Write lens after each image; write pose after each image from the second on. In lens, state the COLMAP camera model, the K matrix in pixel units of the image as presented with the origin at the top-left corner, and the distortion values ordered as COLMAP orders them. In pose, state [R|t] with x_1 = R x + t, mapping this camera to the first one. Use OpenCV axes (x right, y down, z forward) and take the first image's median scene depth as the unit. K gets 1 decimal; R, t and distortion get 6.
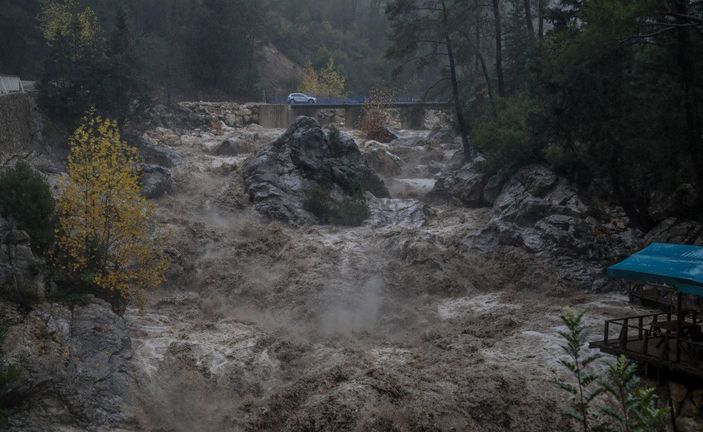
lens RADIAL K [[914.5, 0, 349.0], [0, 914.5, 199.1], [0, 0, 1]] dist [0.118860, 0.055025]
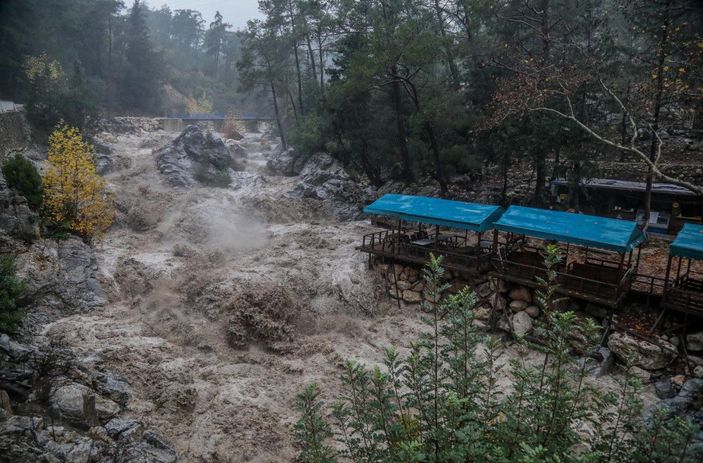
lens RADIAL K [[487.5, 0, 351.5], [0, 487.5, 231.5], [0, 0, 1]] dist [-0.114385, 0.072707]
pose [[0.963197, -0.042953, 0.265341, -0.007186], [0.009543, 0.991992, 0.125940, -0.001942], [-0.268626, -0.118773, 0.955894, 0.024984]]
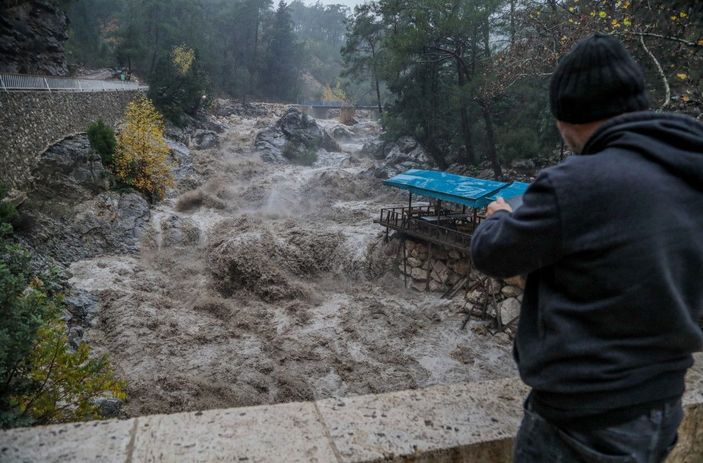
lens RADIAL K [[487.5, 0, 351.5], [0, 487.5, 231.5], [0, 0, 1]] dist [-0.114385, 0.072707]
pose [[0.998820, 0.040284, -0.027142, 0.134800], [-0.036106, 0.989503, 0.139926, 0.022184], [0.032494, -0.138781, 0.989790, 0.002024]]
